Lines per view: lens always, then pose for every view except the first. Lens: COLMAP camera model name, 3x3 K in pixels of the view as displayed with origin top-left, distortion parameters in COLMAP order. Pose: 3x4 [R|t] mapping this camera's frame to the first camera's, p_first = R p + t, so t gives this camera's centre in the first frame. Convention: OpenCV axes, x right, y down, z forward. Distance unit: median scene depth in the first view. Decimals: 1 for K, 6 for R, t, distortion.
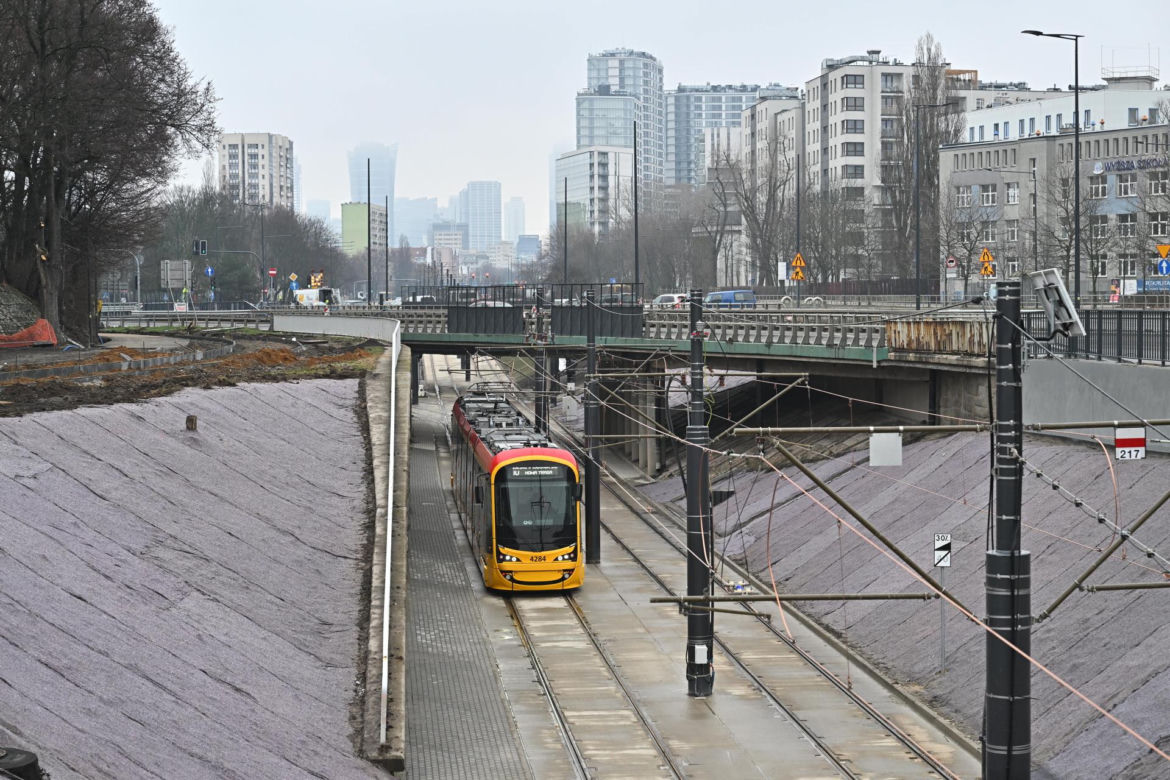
lens RADIAL K [[2179.4, 0, 585.0], [0, 2179.4, 390.0], [0, 0, 1]] dist [-0.076974, -0.175572]
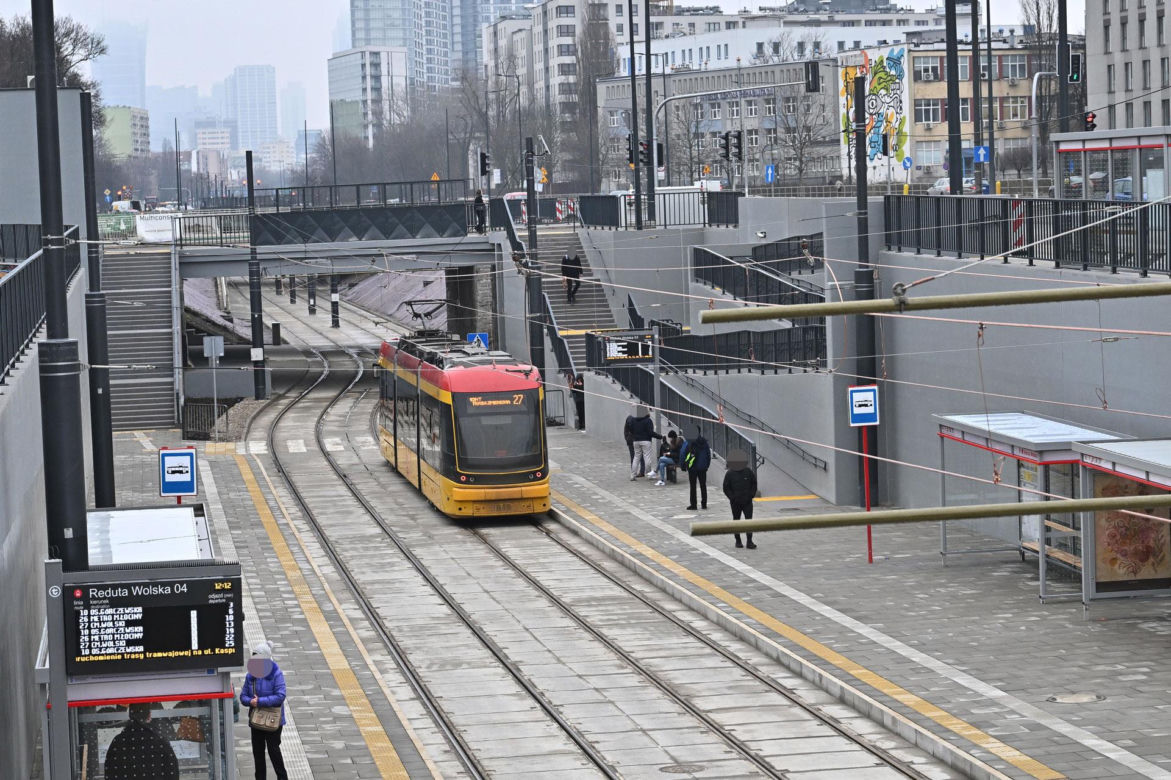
lens RADIAL K [[2719.5, 0, 585.5], [0, 2719.5, 390.0], [0, 0, 1]] dist [-0.049514, -0.052459]
pose [[0.997023, -0.029898, 0.071070, 0.011356], [0.027948, 0.999209, 0.028276, 0.009647], [-0.071859, -0.026206, 0.997070, -0.217690]]
